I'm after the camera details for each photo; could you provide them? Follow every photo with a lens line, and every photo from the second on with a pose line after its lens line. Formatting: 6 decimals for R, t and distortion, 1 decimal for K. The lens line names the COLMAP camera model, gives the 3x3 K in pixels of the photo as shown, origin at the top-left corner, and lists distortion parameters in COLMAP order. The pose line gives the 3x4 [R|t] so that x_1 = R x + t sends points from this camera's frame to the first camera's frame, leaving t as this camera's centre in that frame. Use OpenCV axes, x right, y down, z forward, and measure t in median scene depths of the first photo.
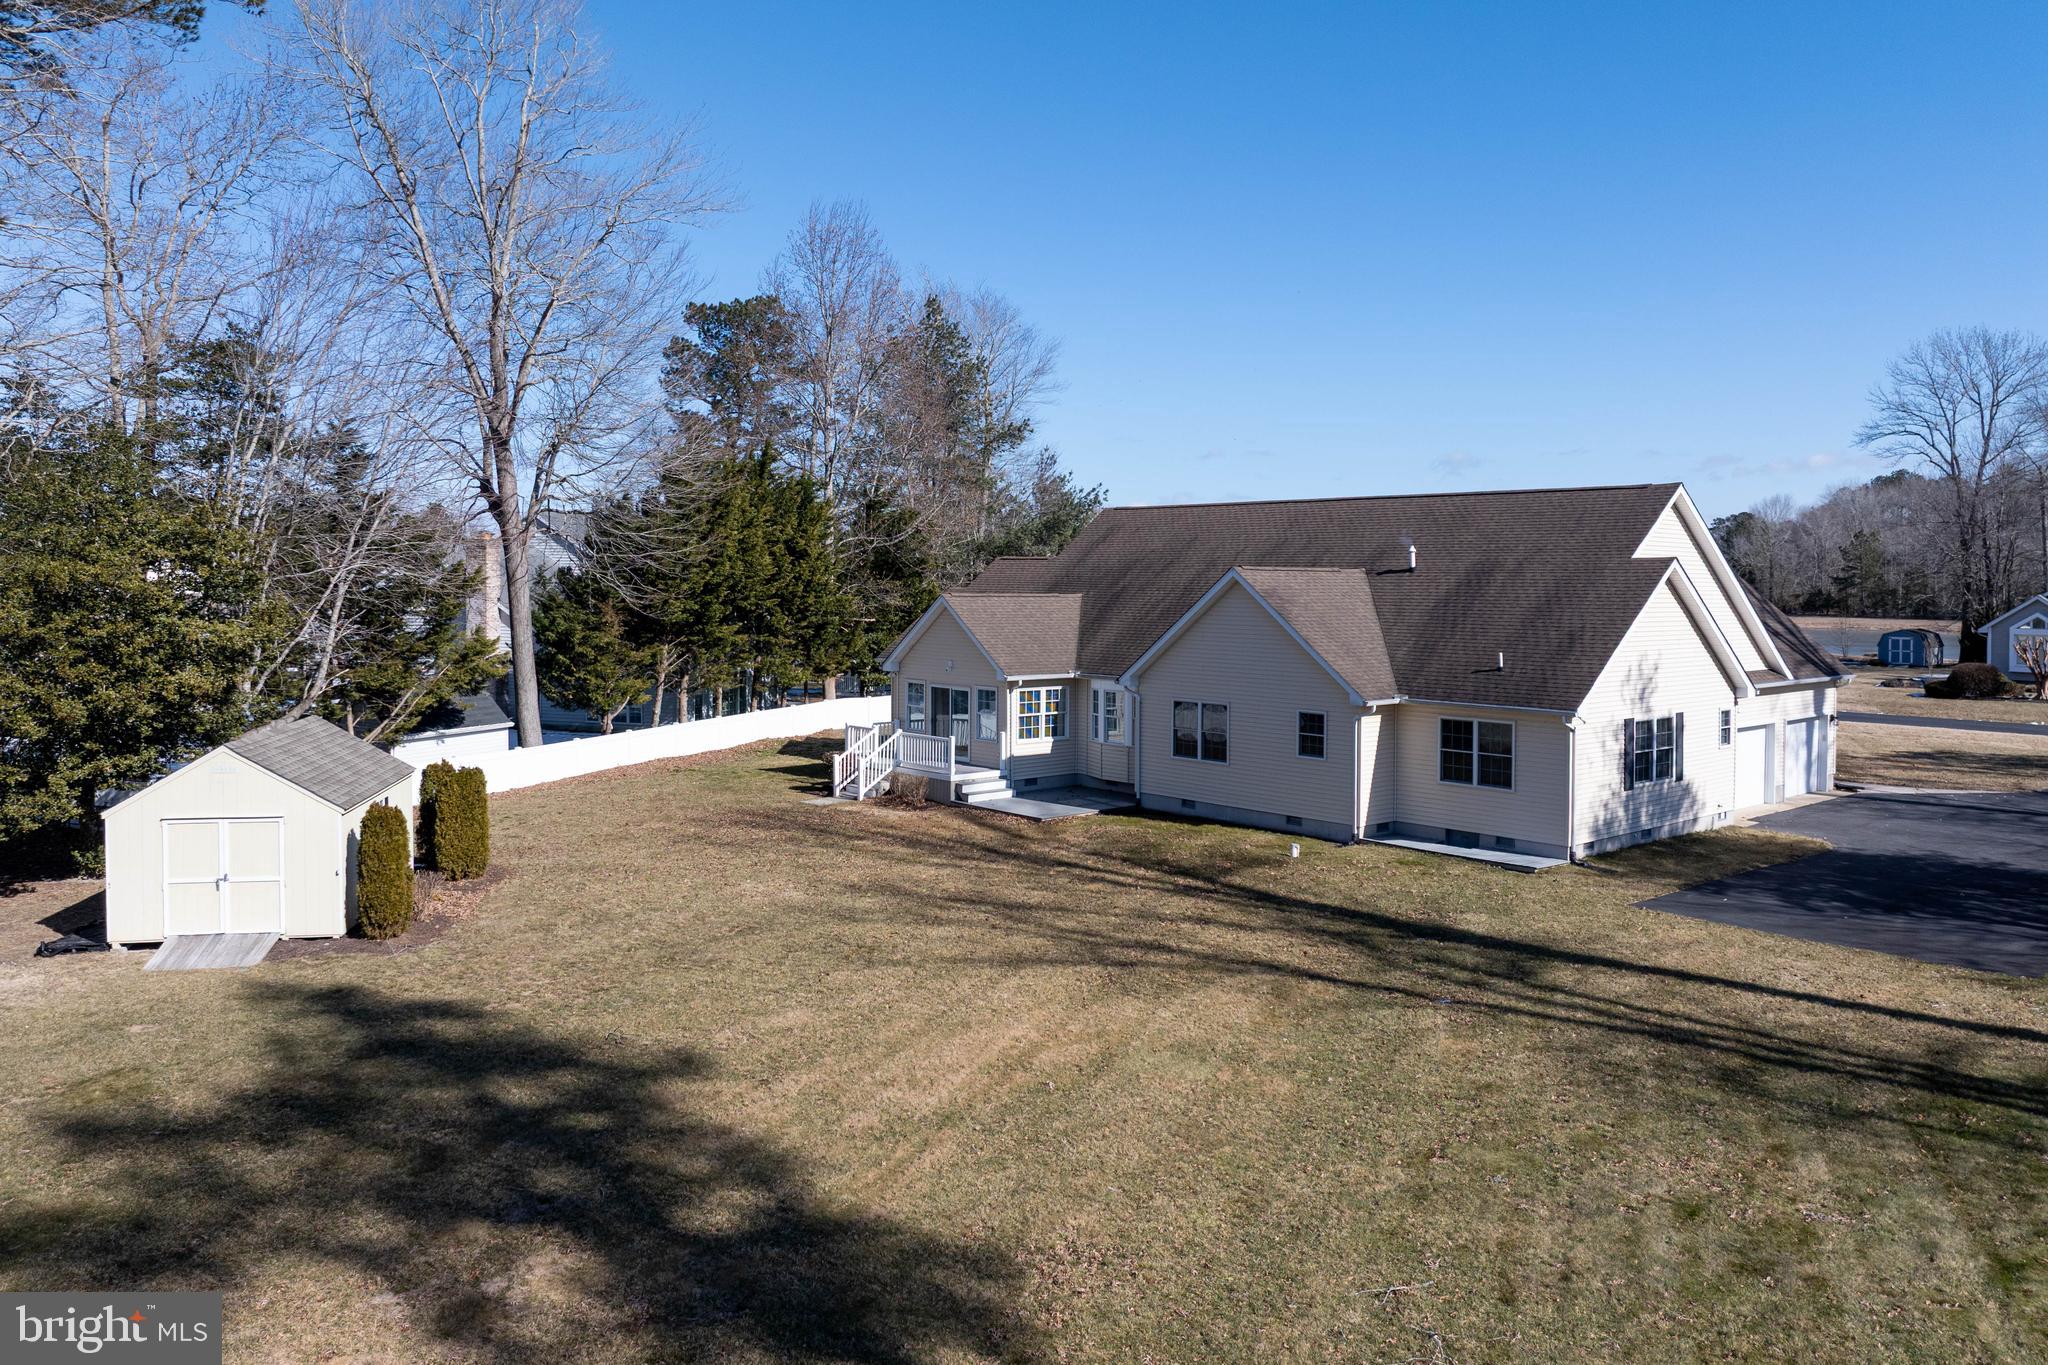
lens RADIAL K [[1493.3, 0, 1025.5], [0, 1493.3, 565.8], [0, 0, 1]] dist [-0.027554, 0.002190]
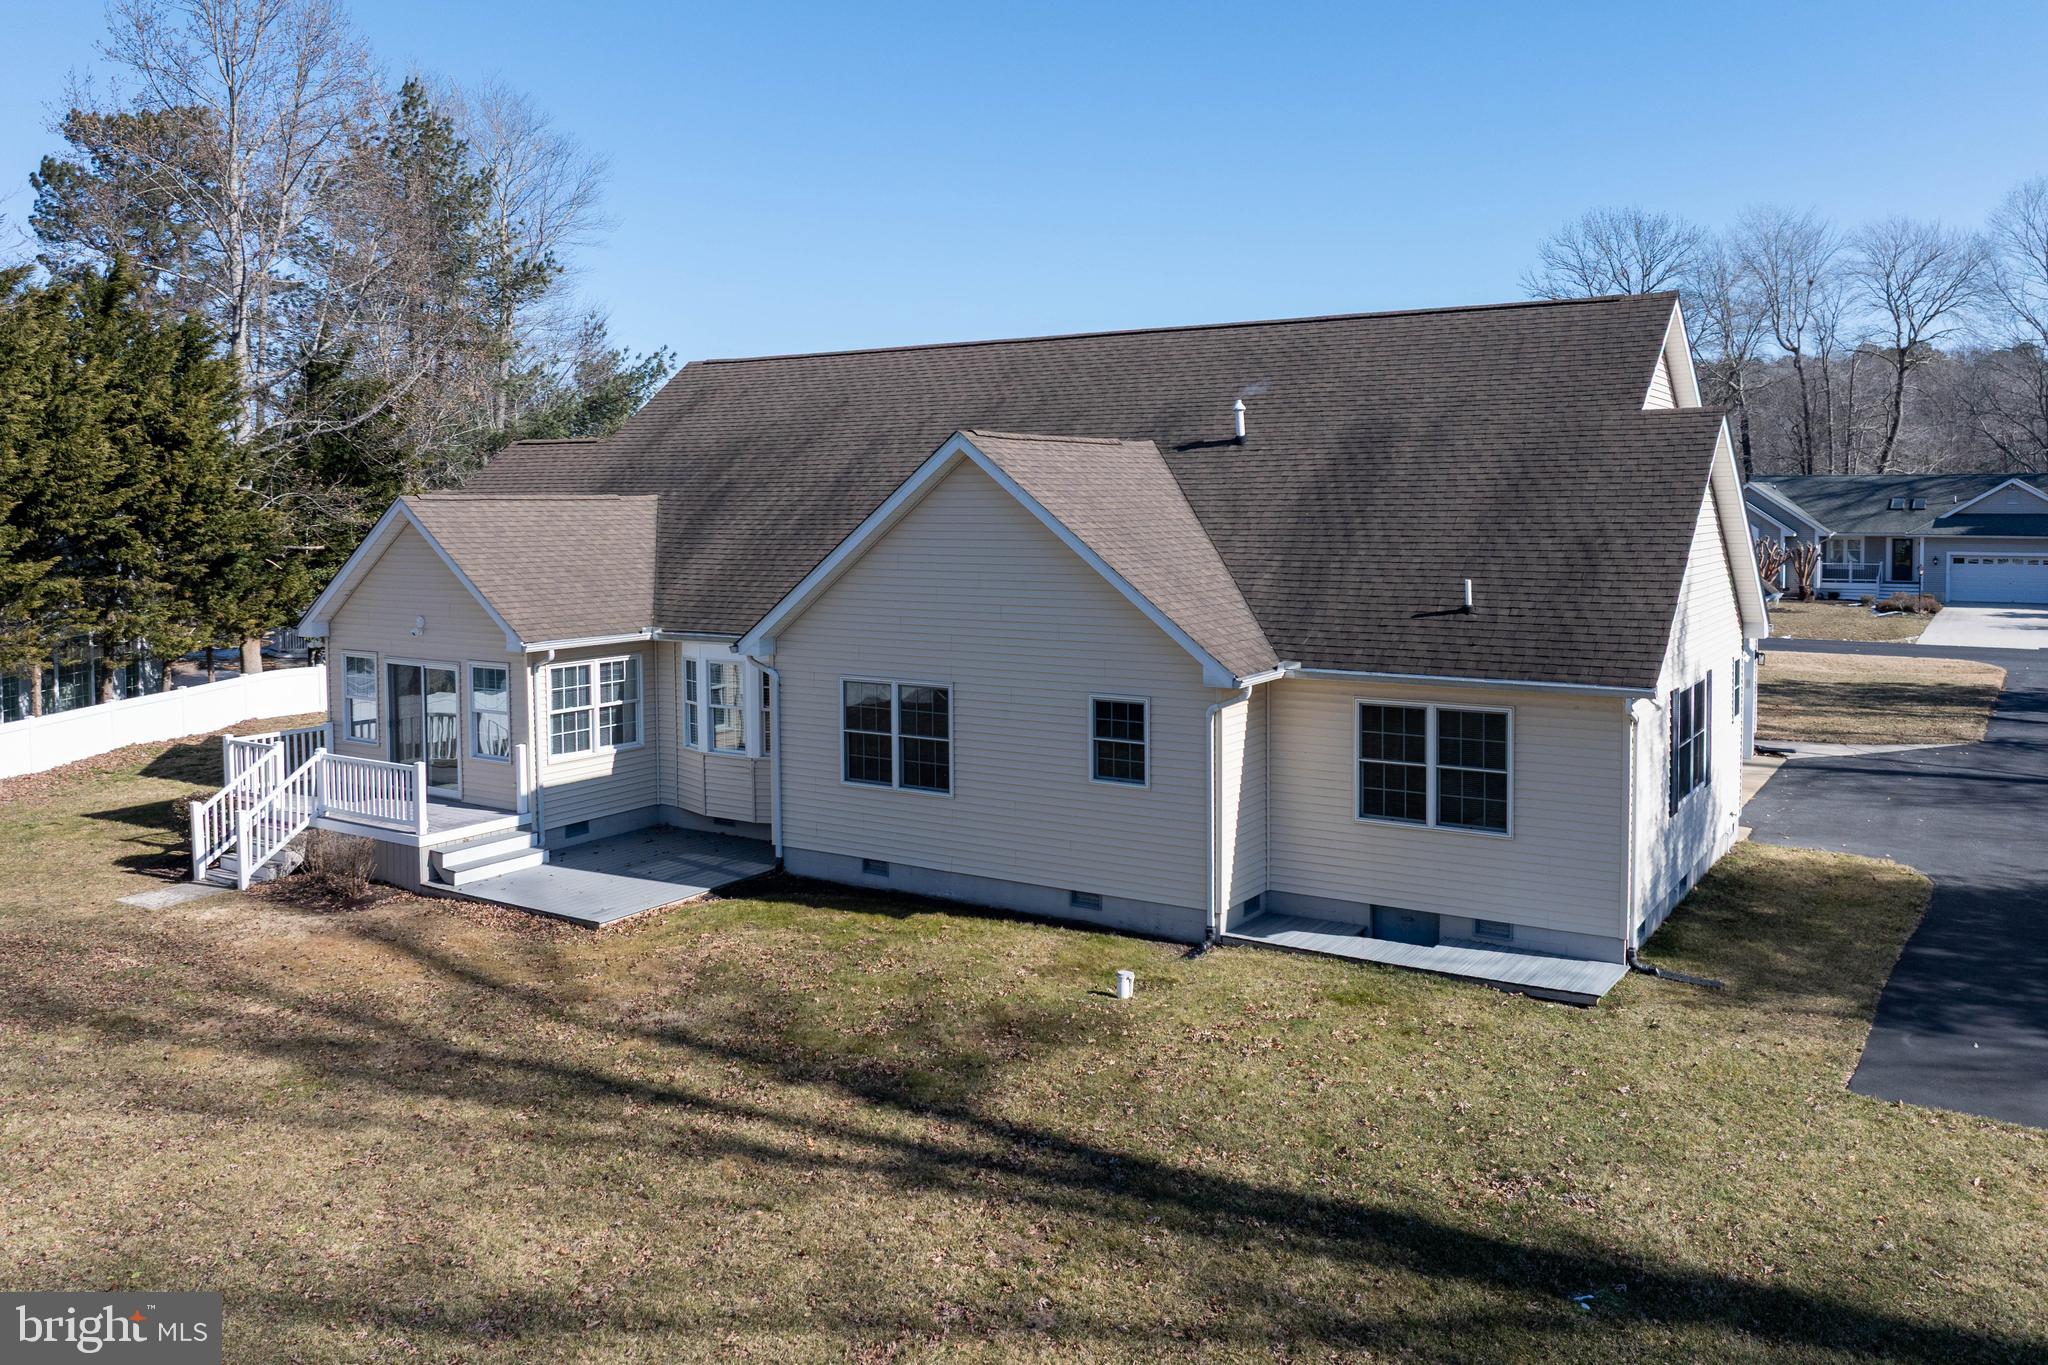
lens RADIAL K [[1493.3, 0, 1025.5], [0, 1493.3, 565.8], [0, 0, 1]] dist [-0.027554, 0.002190]
pose [[0.956735, -0.026542, 0.289746, 0.005411], [0.011105, 0.998436, 0.054791, 0.017551], [-0.290747, -0.049203, 0.955534, 0.424454]]
